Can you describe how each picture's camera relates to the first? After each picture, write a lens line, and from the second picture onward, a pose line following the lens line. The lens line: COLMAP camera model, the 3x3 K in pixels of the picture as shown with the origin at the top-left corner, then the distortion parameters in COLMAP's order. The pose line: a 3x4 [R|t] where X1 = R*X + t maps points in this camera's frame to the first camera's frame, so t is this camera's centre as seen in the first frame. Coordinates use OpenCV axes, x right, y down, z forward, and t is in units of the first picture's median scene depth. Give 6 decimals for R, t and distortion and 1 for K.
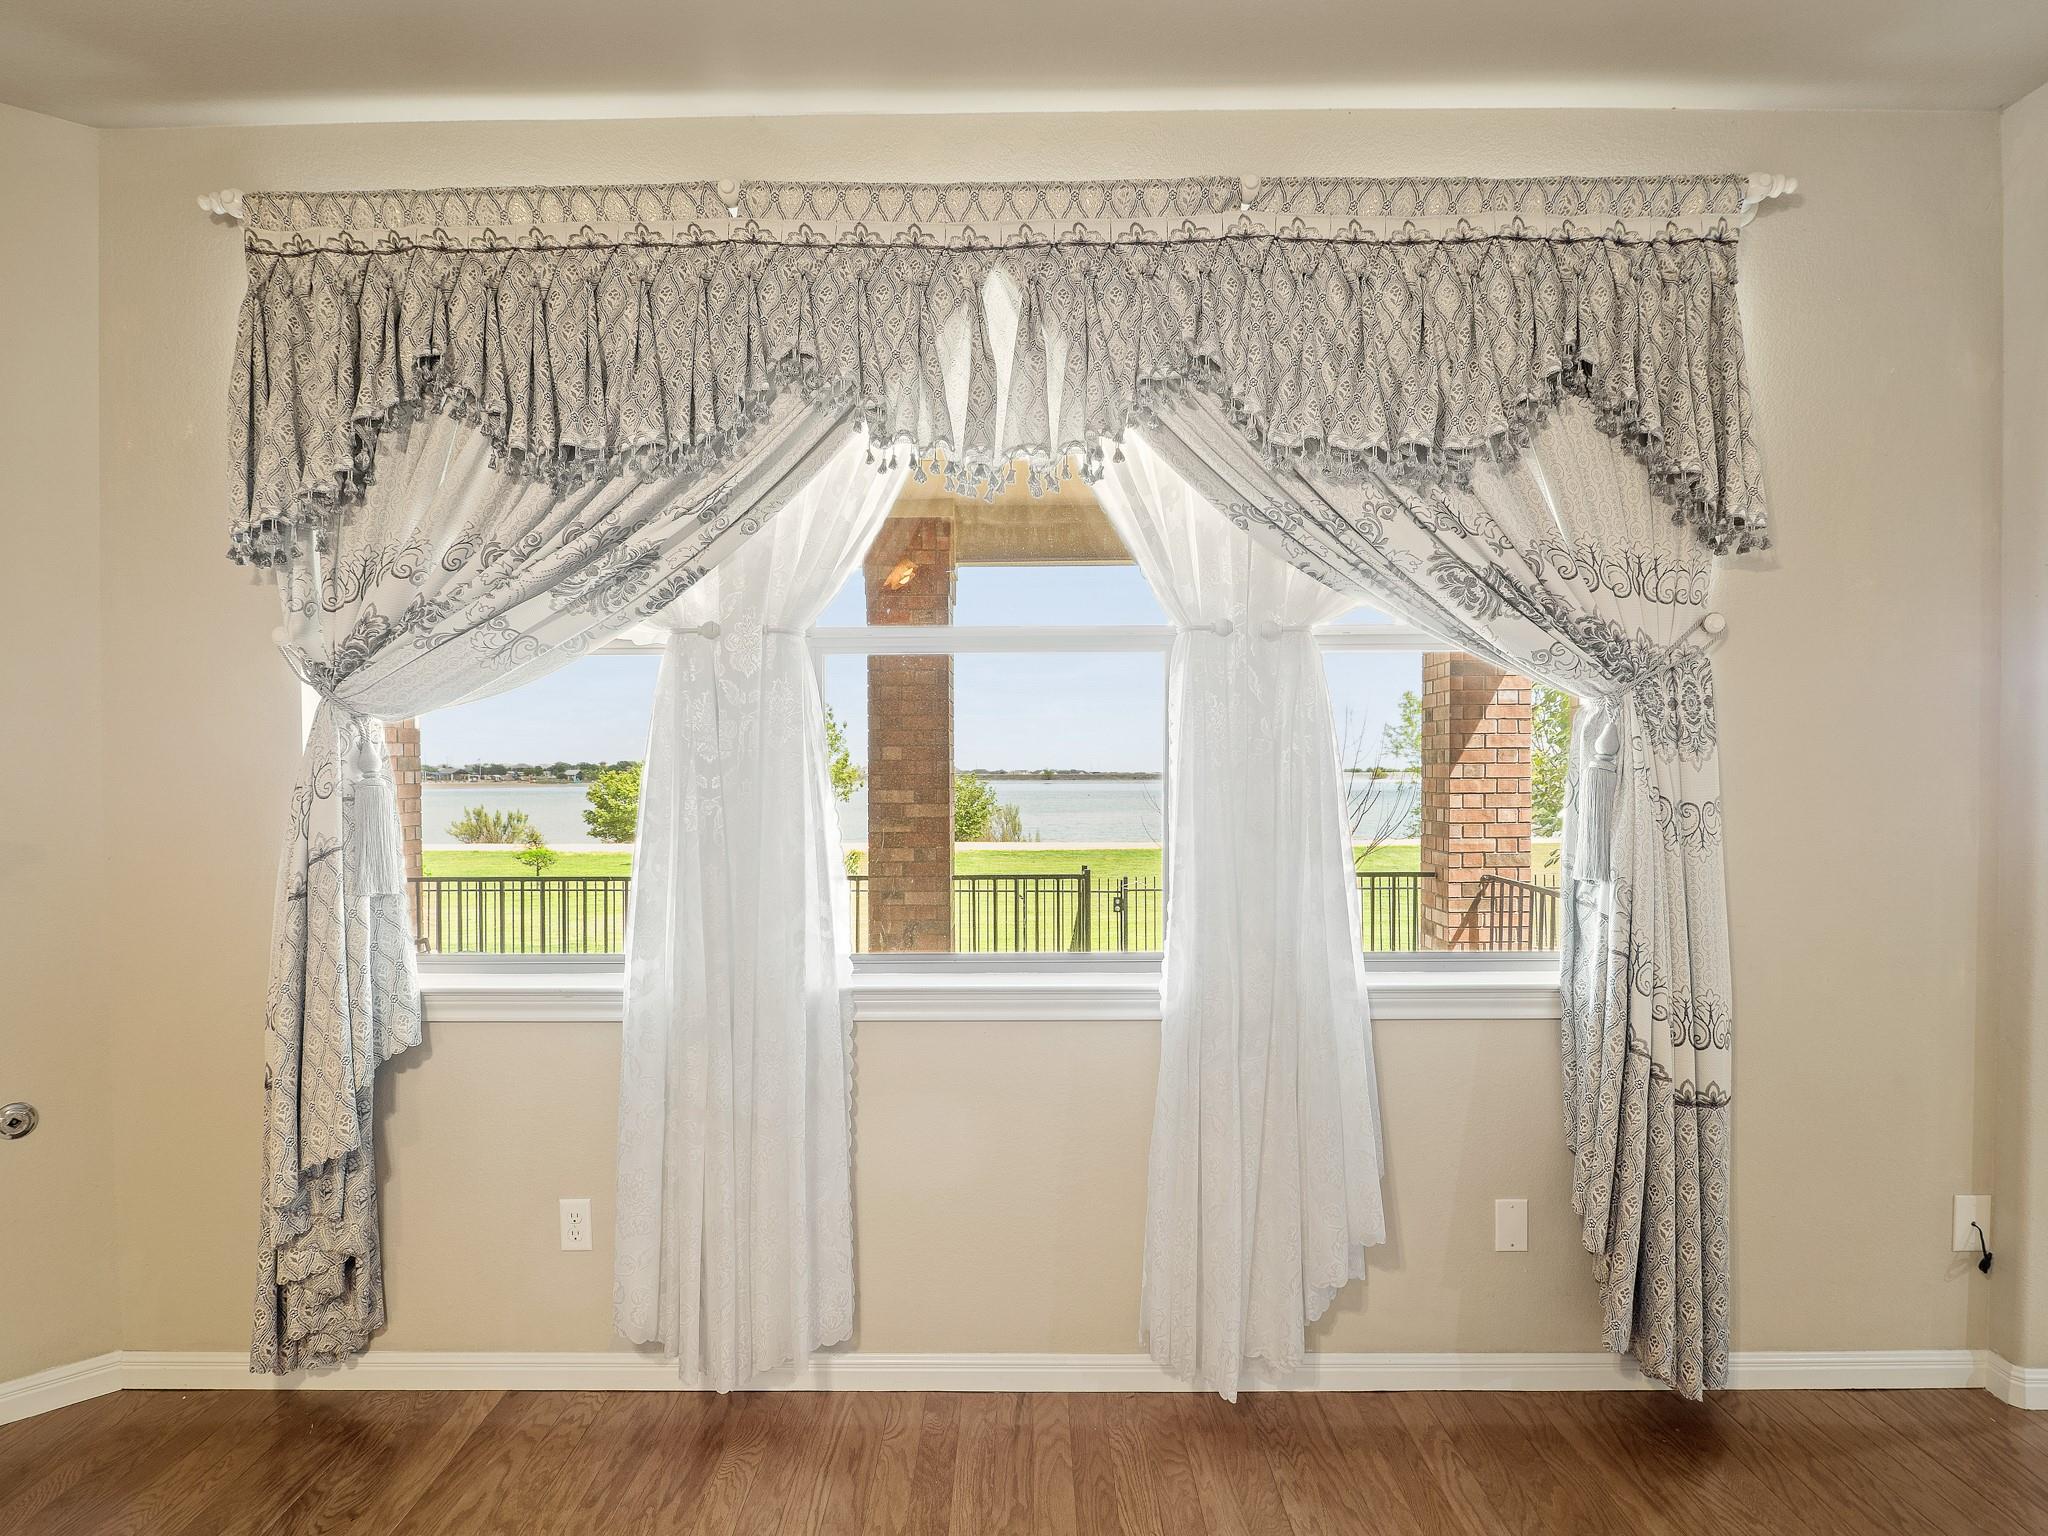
lens RADIAL K [[1129.2, 0, 1015.6], [0, 1129.2, 799.4], [0, 0, 1]] dist [-0.007595, -0.005203]
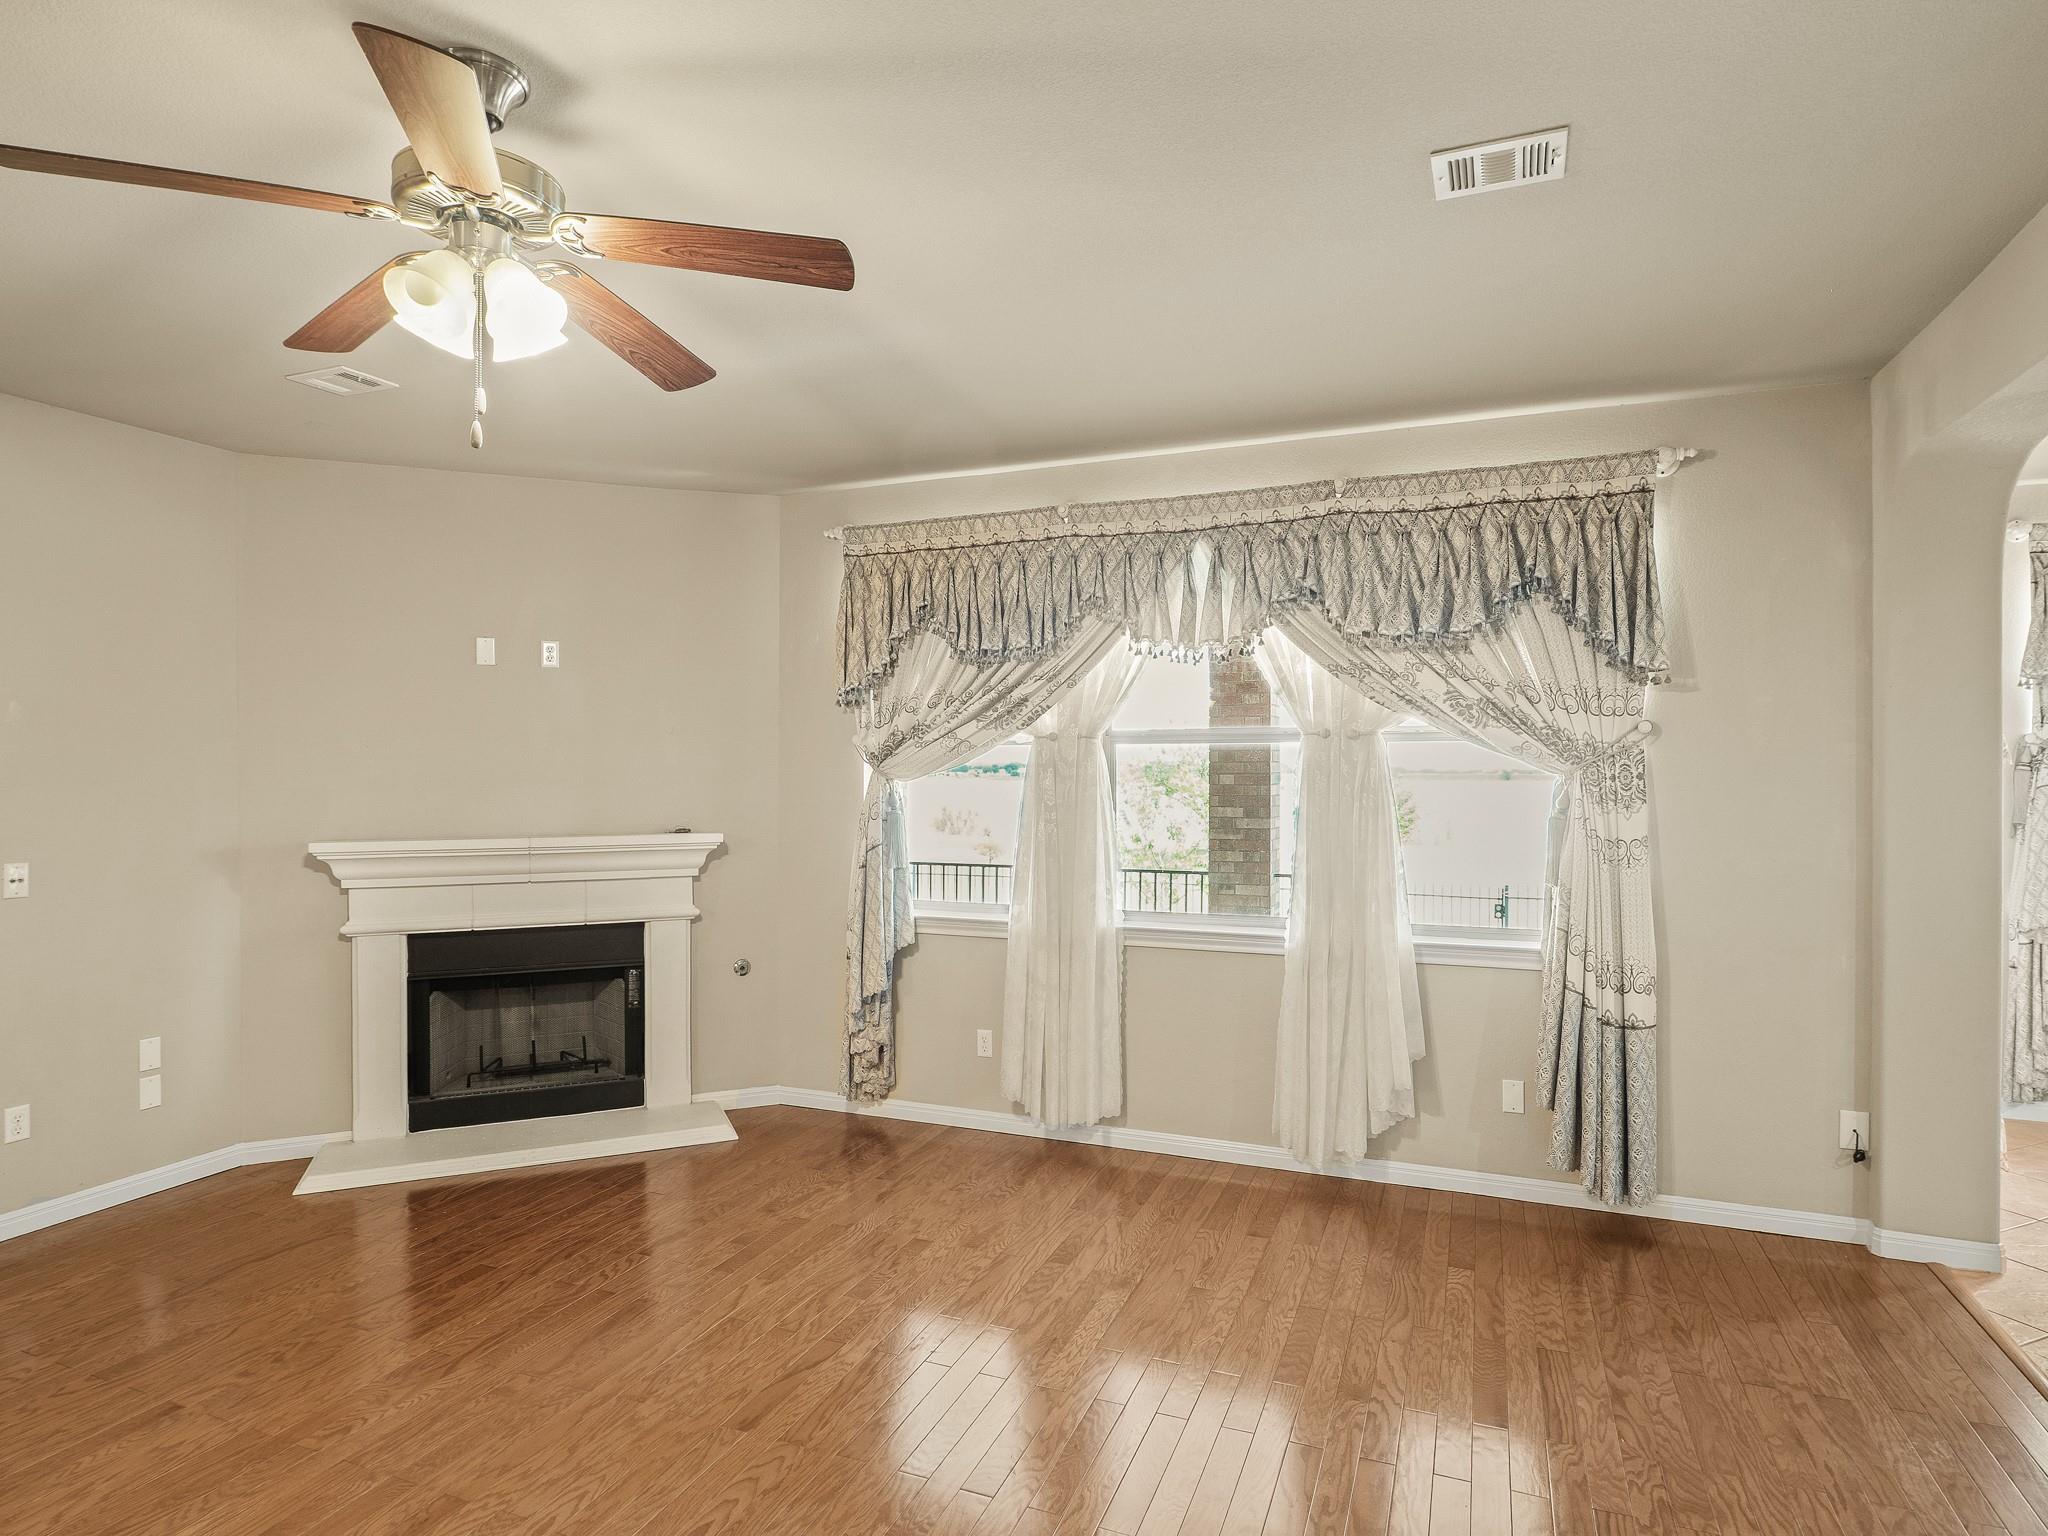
lens RADIAL K [[1129.2, 0, 1017.7], [0, 1129.2, 777.1], [0, 0, 1]] dist [-0.007595, -0.005203]
pose [[0.928374, 0.006401, -0.371593, 0.395089], [-0.013224, 0.999787, -0.015817, -0.049685], [0.371413, 0.019598, 0.928261, -0.819764]]
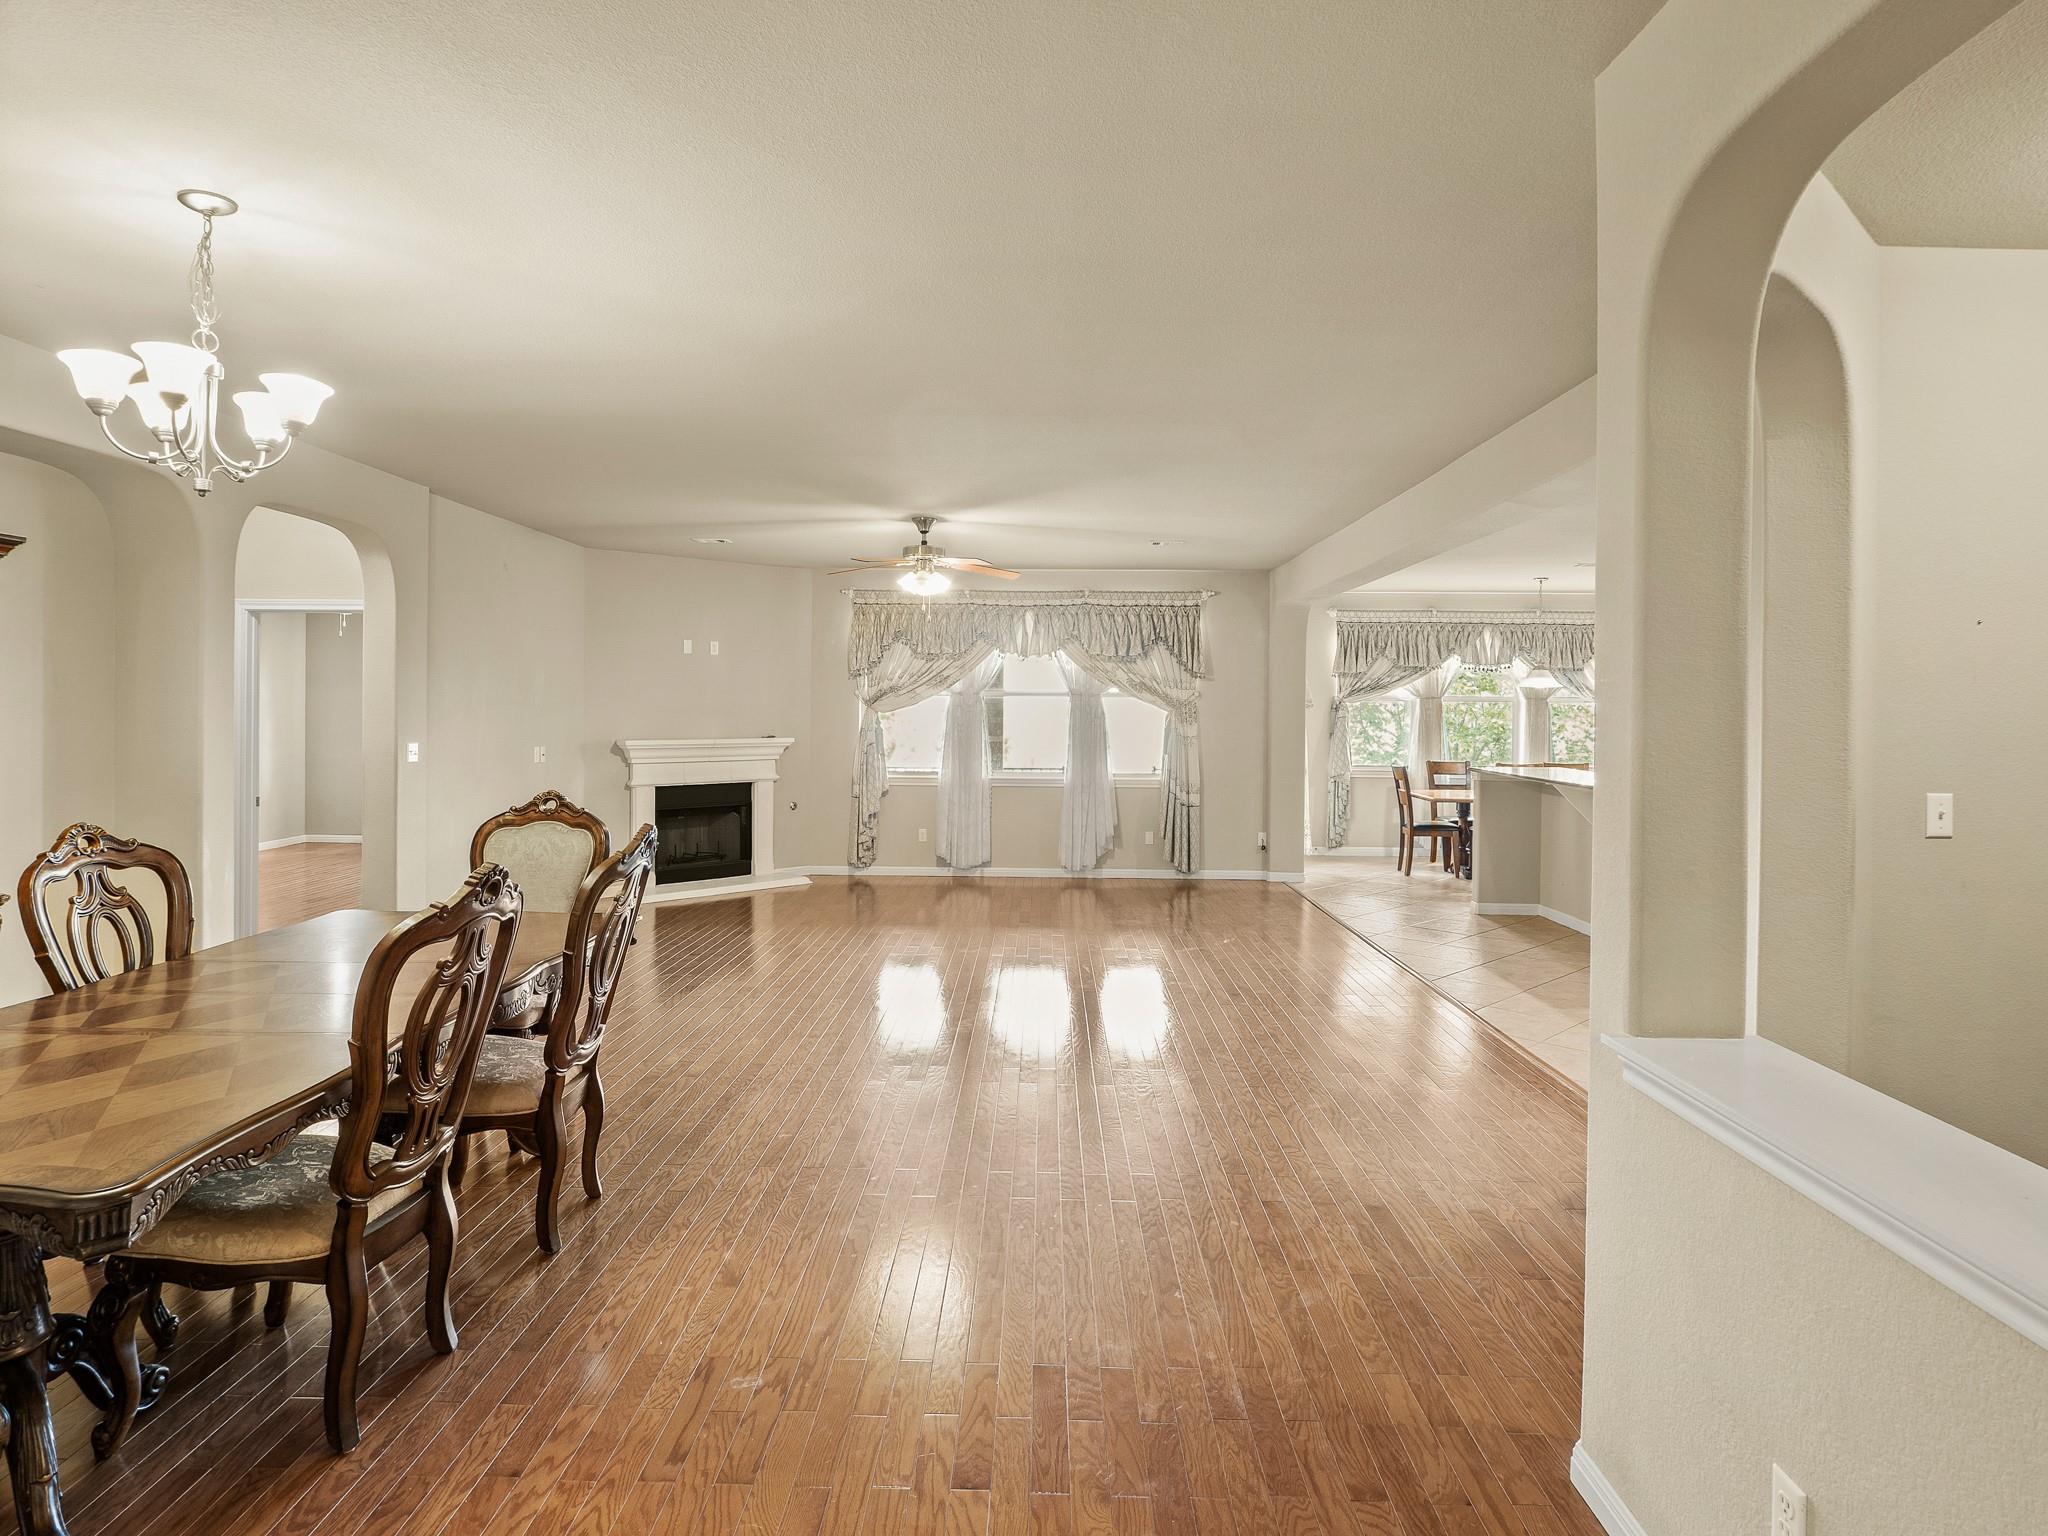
lens RADIAL K [[1129.2, 0, 1010.4], [0, 1129.2, 717.3], [0, 0, 1]] dist [-0.007595, -0.005203]
pose [[0.999735, 0.013253, -0.018832, 0.002316], [-0.013519, 0.999809, -0.014080, -0.000487], [0.018642, 0.014330, 0.999724, -3.305437]]
